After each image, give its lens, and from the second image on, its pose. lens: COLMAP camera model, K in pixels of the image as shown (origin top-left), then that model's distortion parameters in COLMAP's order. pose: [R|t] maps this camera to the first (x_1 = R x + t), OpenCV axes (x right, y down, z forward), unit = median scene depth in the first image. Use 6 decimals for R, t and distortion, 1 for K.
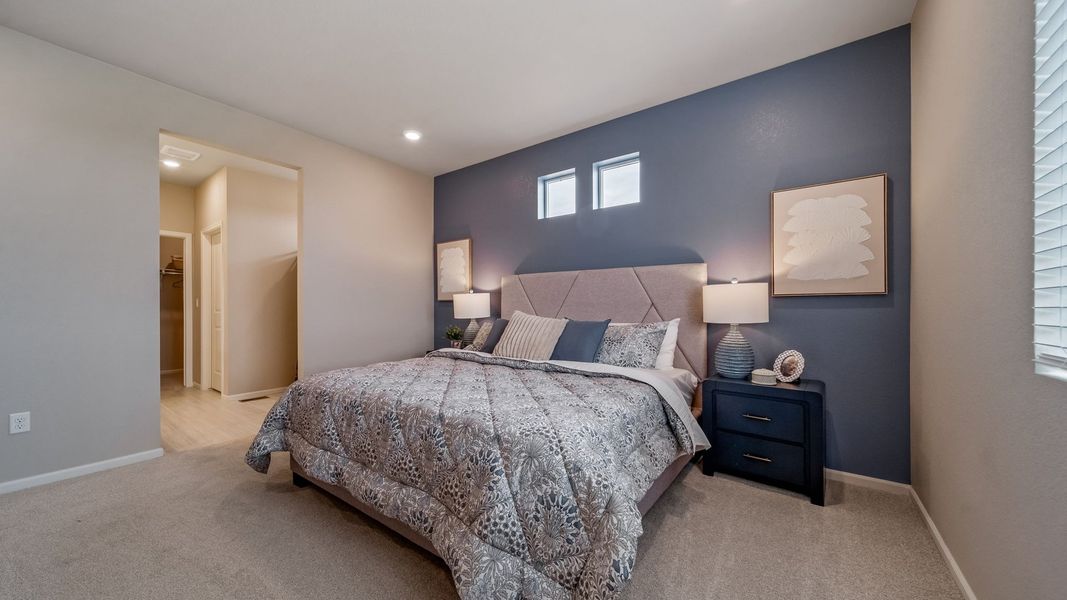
lens RADIAL K [[381.8, 0, 522.6], [0, 381.8, 306.6], [0, 0, 1]] dist [0.007390, 0.000064]
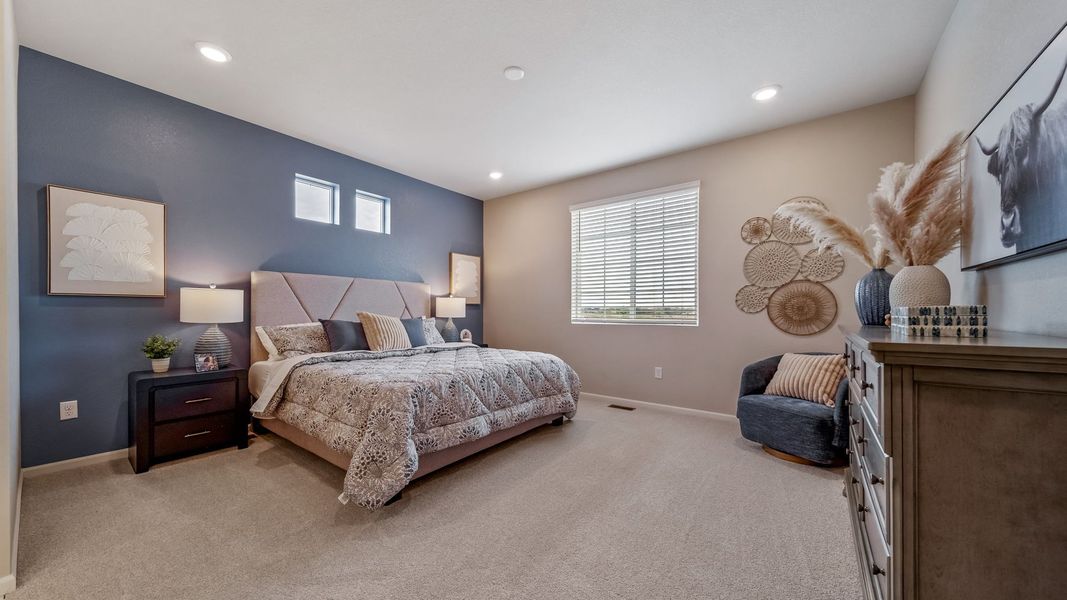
lens RADIAL K [[381.8, 0, 522.6], [0, 381.8, 306.6], [0, 0, 1]] dist [0.007390, 0.000064]
pose [[0.007144, 0.018922, 0.999795, -1.023578], [0.002074, 0.999819, -0.018937, 0.017128], [-0.999972, 0.002209, 0.007103, 0.477150]]
